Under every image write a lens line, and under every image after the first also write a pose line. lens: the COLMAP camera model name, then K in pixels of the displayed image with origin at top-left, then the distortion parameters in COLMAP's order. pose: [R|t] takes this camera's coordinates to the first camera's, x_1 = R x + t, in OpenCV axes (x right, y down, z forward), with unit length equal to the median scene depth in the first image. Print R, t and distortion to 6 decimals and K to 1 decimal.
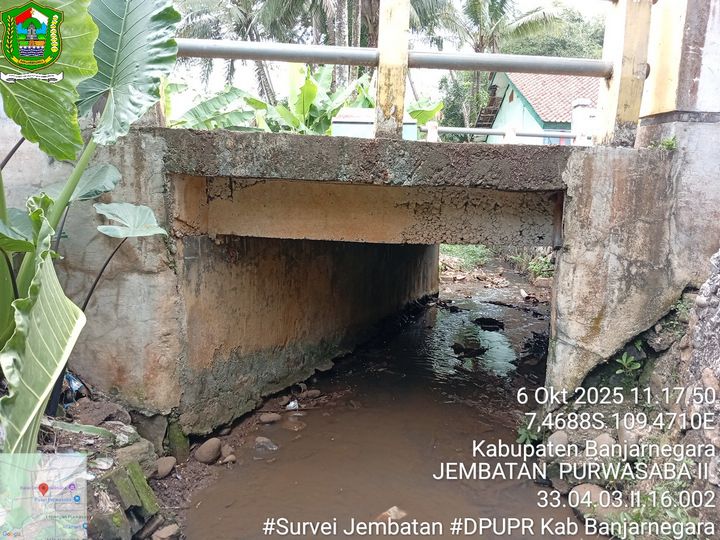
lens RADIAL K [[553.8, 0, 360.0], [0, 553.8, 270.0], [0, 0, 1]] dist [0.101178, -0.221001]
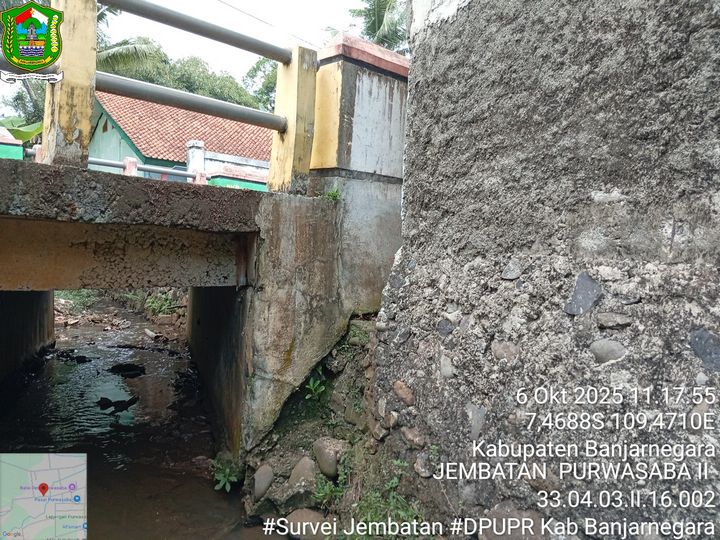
lens RADIAL K [[553.8, 0, 360.0], [0, 553.8, 270.0], [0, 0, 1]] dist [0.101178, -0.221001]
pose [[0.753619, -0.025382, 0.656821, -0.176484], [0.065167, 0.997216, -0.036235, -0.021325], [-0.654073, 0.070110, 0.753176, 0.087509]]
